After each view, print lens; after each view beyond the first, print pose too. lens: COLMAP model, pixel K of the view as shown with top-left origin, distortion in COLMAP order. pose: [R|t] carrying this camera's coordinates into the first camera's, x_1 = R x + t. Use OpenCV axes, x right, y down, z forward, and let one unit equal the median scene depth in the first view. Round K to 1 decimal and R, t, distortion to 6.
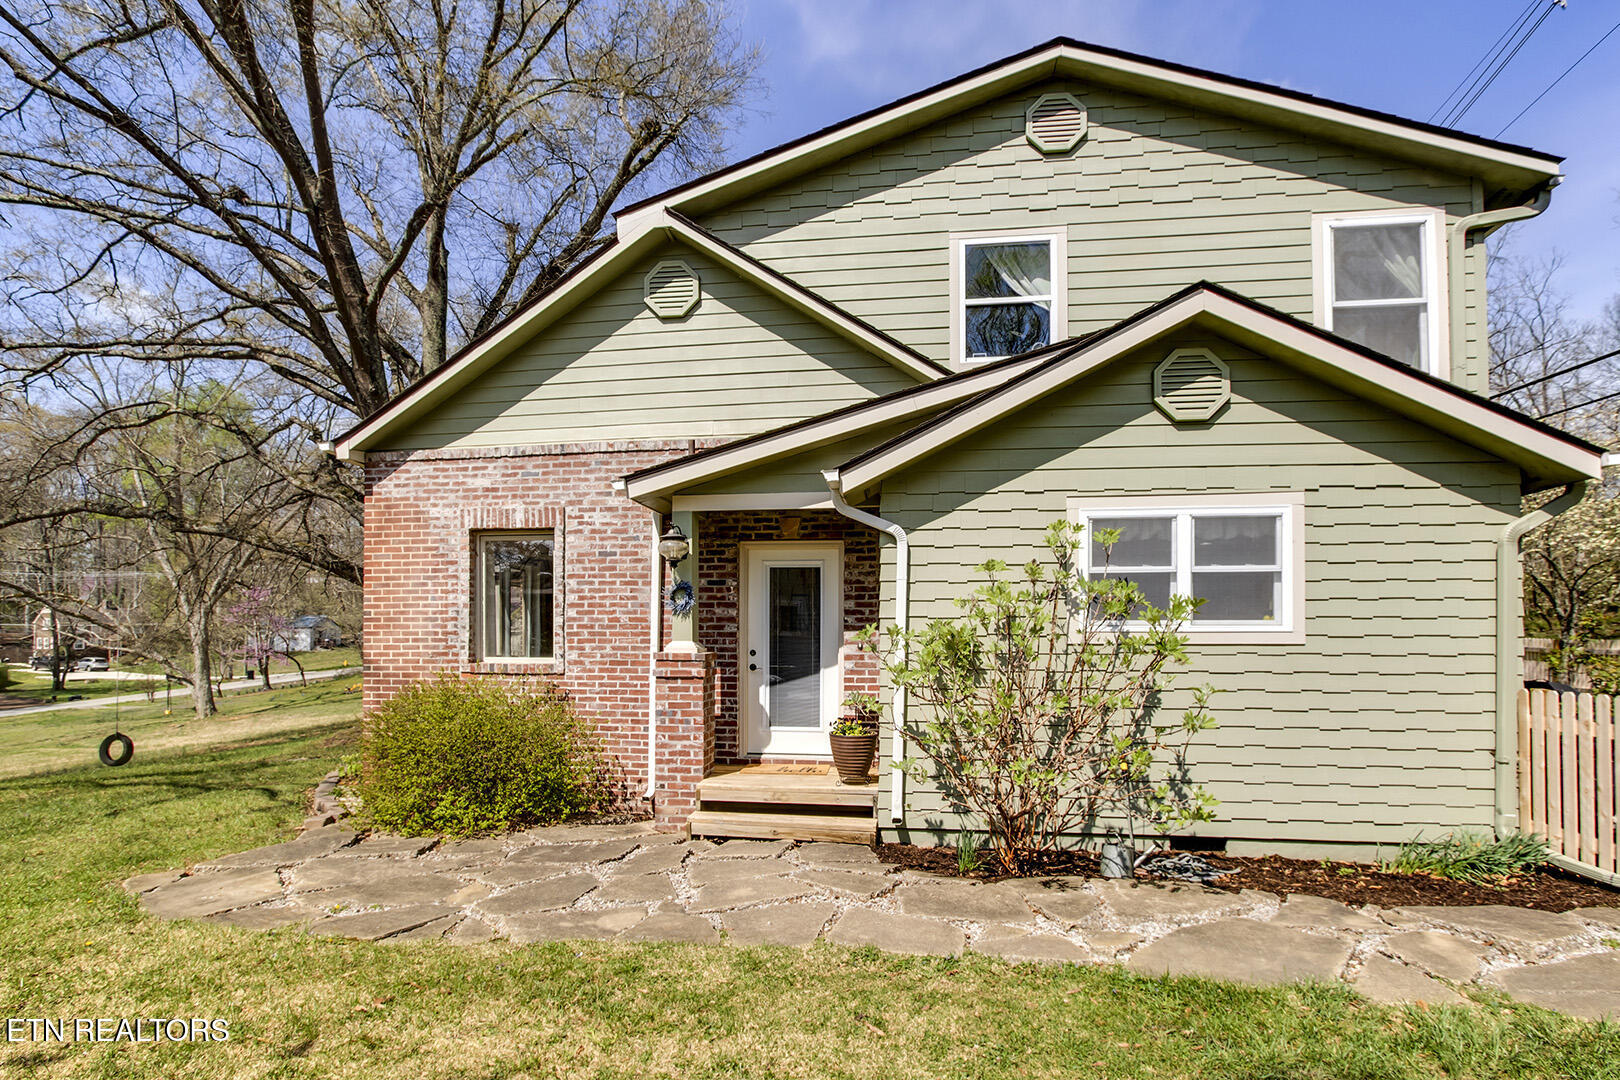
lens RADIAL K [[796.5, 0, 812.8], [0, 796.5, 646.6], [0, 0, 1]] dist [-0.014634, -0.000131]
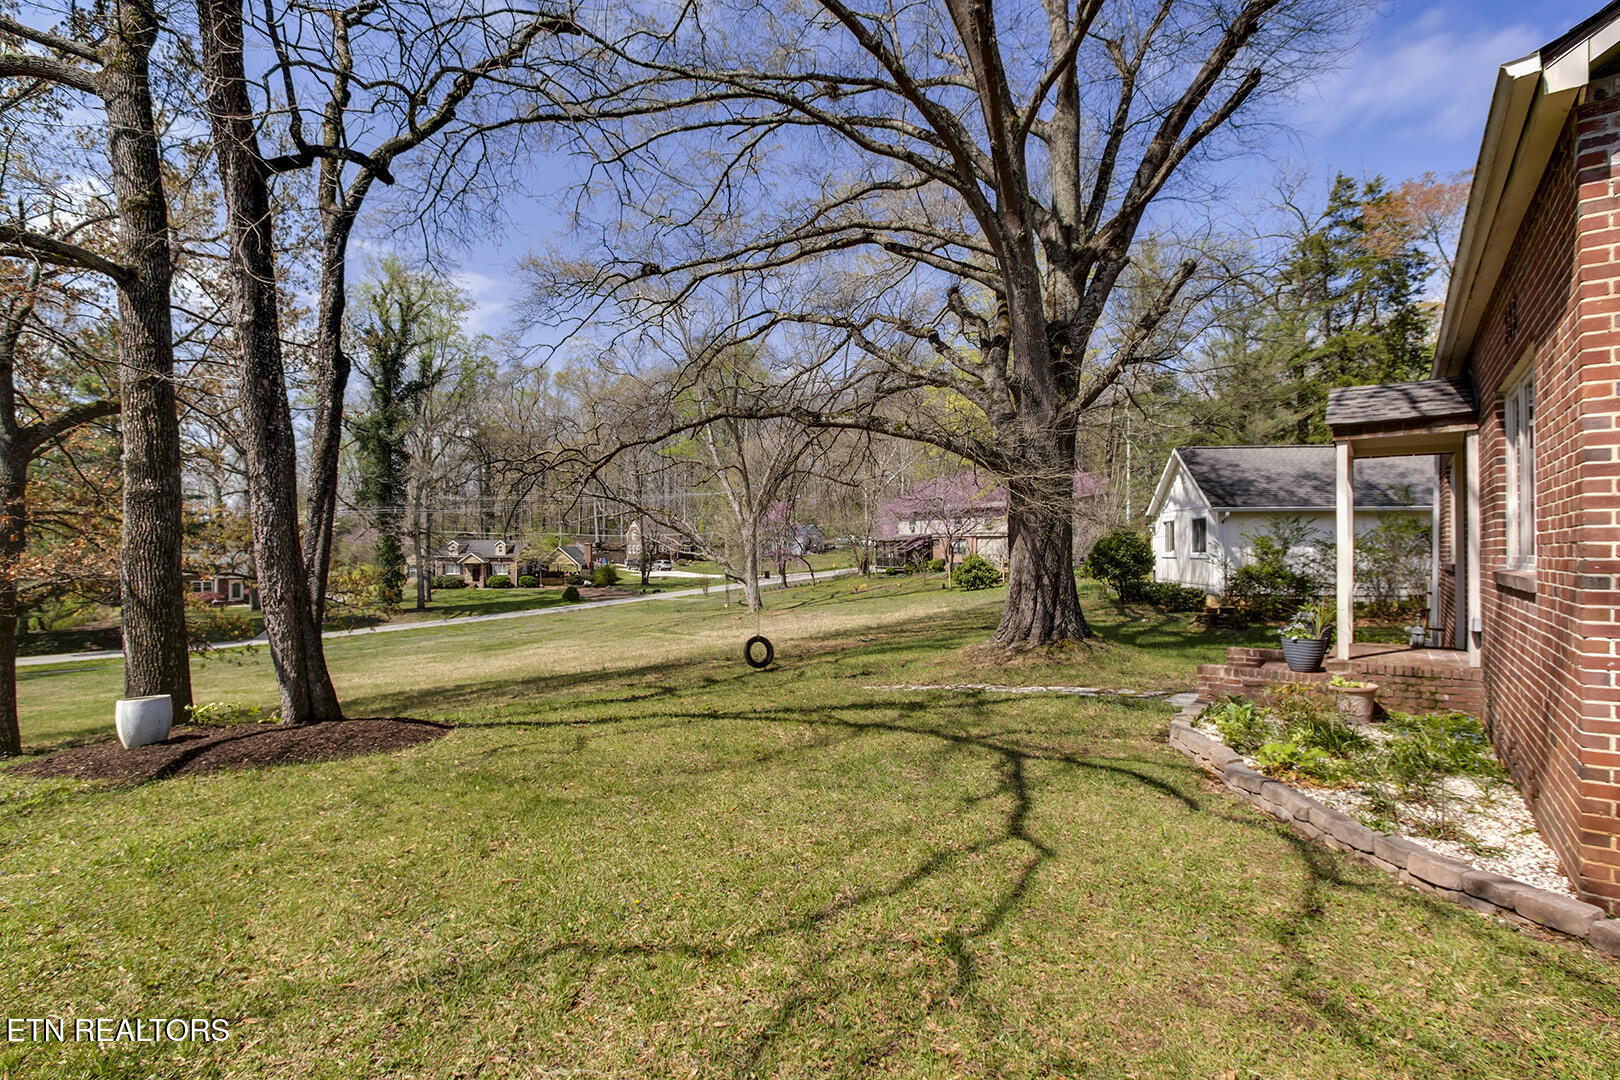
lens RADIAL K [[750.7, 0, 815.3], [0, 750.7, 555.9], [0, 0, 1]] dist [-0.025184, 0.000113]
pose [[0.867912, -0.001229, -0.496716, -0.140863], [0.004923, 0.999969, 0.006128, 0.001477], [0.496693, -0.007764, 0.867892, 0.086438]]
